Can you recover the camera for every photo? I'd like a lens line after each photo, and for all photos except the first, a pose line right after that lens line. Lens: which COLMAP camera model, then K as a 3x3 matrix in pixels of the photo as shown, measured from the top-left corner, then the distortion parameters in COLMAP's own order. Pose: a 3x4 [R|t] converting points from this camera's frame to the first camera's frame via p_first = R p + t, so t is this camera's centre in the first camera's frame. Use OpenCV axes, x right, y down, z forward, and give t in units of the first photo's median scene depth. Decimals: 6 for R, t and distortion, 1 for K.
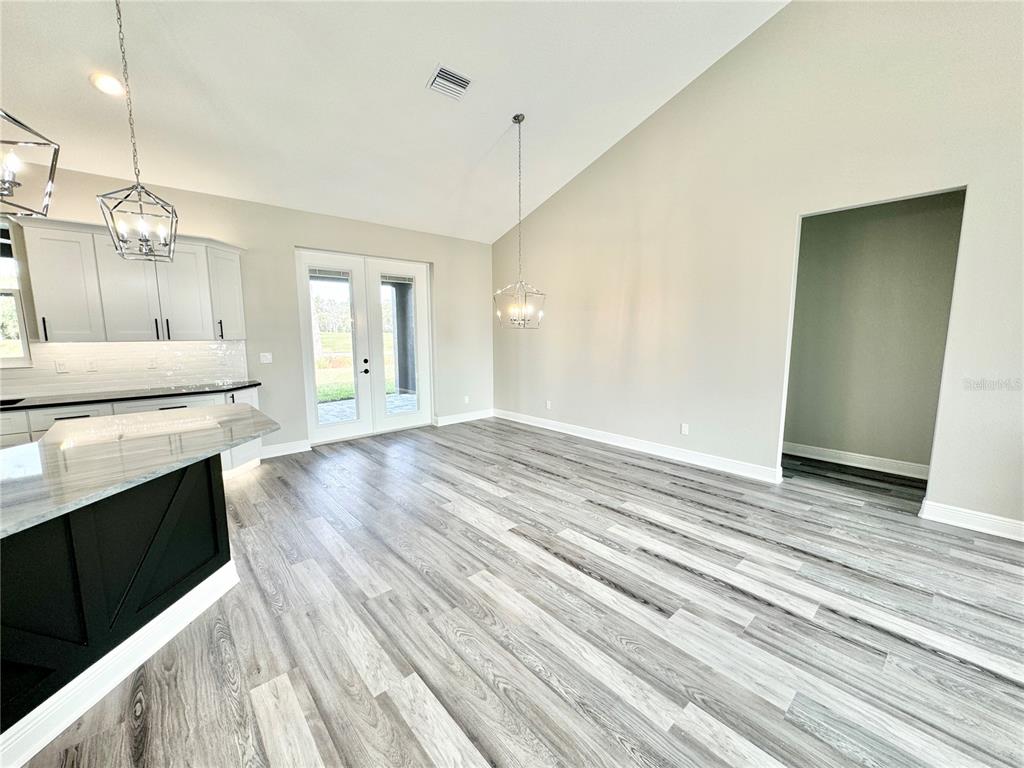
lens RADIAL K [[405.7, 0, 512.0], [0, 405.7, 384.0], [0, 0, 1]] dist [-0.002132, -0.000381]
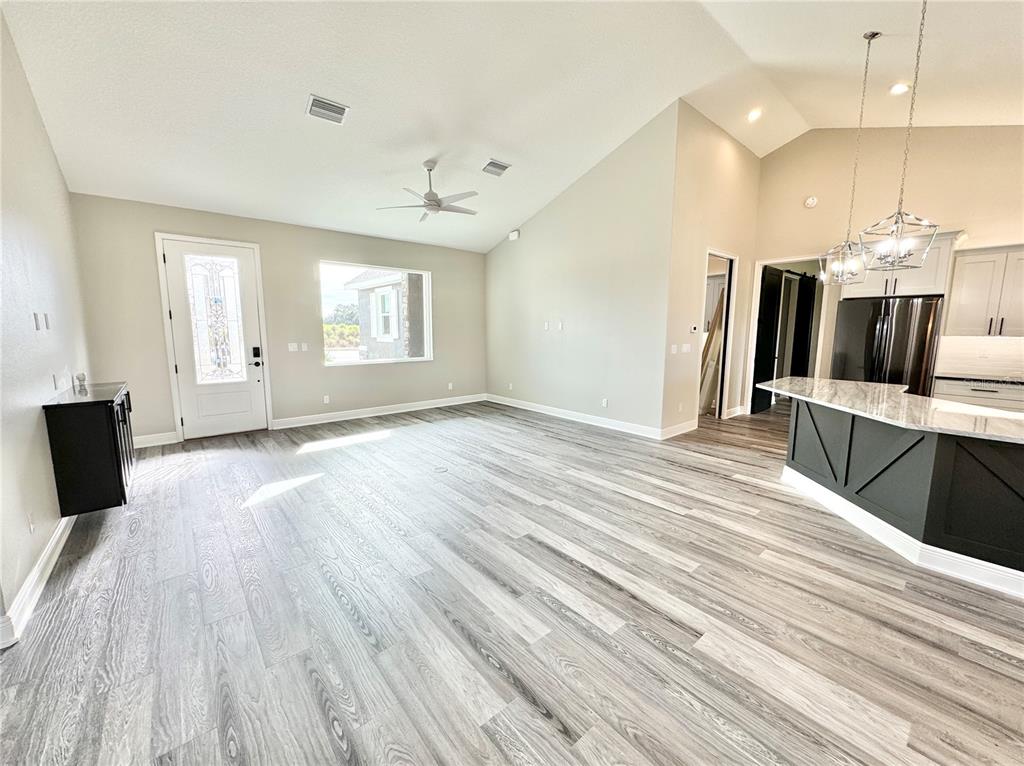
lens RADIAL K [[405.7, 0, 512.0], [0, 405.7, 383.0], [0, 0, 1]] dist [-0.002132, -0.000381]
pose [[-0.999569, -0.001000, 0.029325, 0.312795], [0.006623, 0.965939, 0.258685, -0.223836], [-0.028585, 0.258767, -0.965517, 1.722006]]
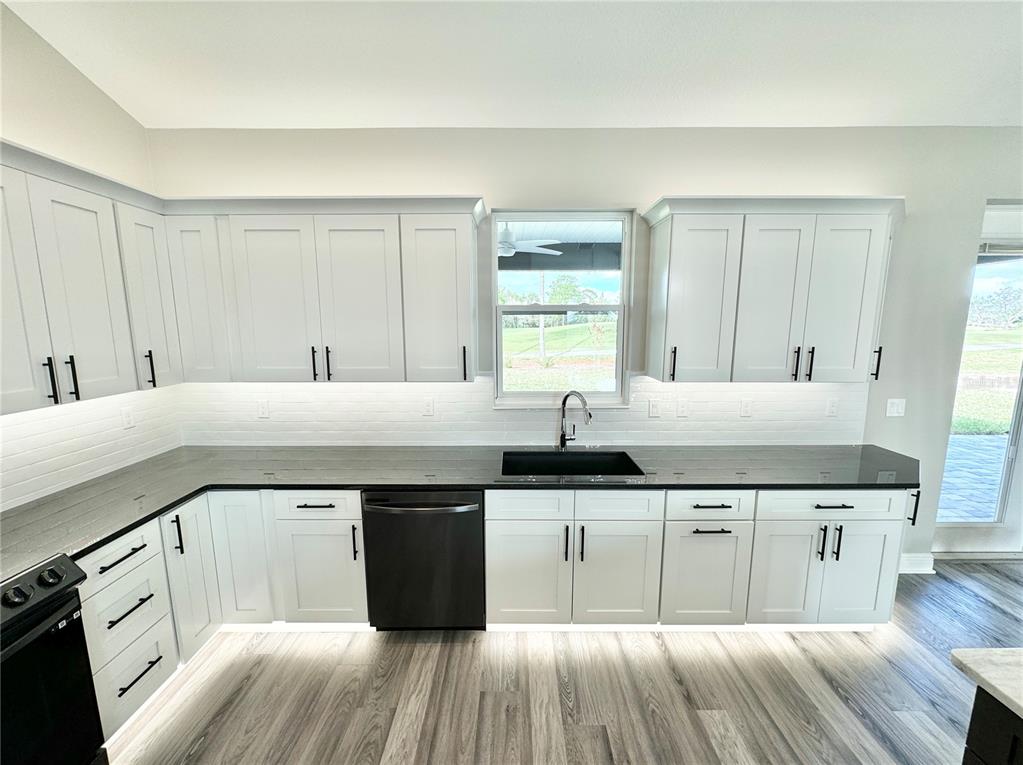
lens RADIAL K [[405.3, 0, 511.5], [0, 405.3, 382.5], [0, 0, 1]] dist [-0.002132, -0.000381]
pose [[0.742975, 0.096409, -0.662339, -1.118966], [-0.087197, 0.995080, 0.047029, -0.139667], [0.663615, 0.022812, 0.747726, 0.379007]]
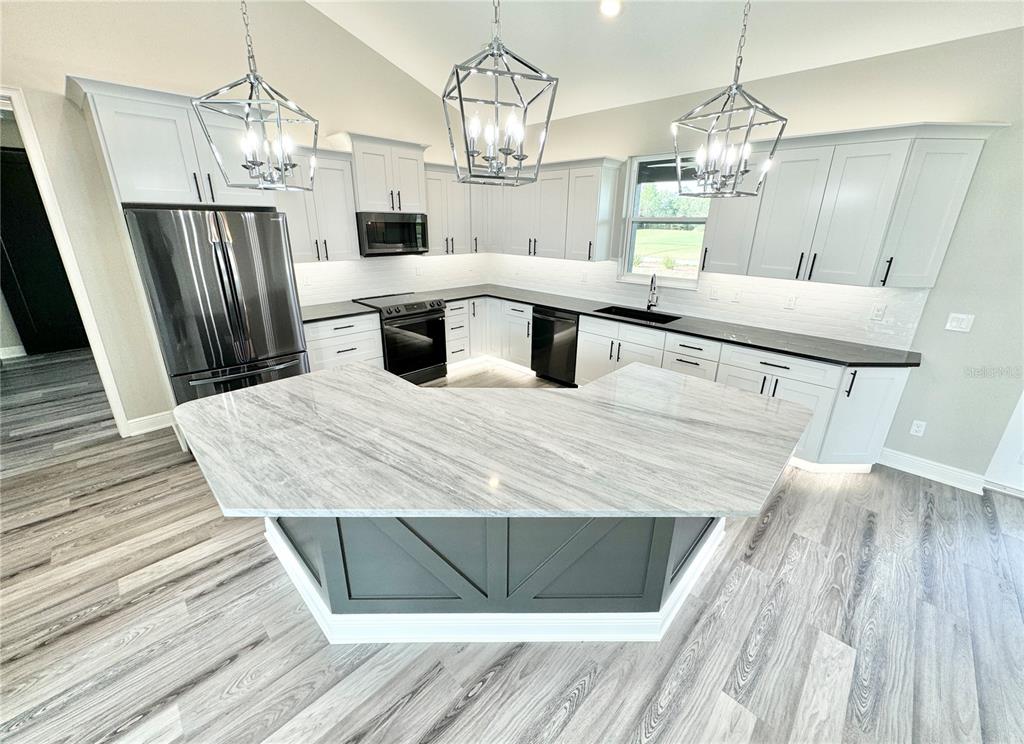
lens RADIAL K [[403.4, 0, 508.9], [0, 403.4, 359.7], [0, 0, 1]] dist [-0.001205, -0.000230]
pose [[0.063973, 0.326956, -0.942872, -0.135120], [-0.142832, 0.938080, 0.315603, -0.184936], [0.987677, 0.114482, 0.106711, 0.517523]]
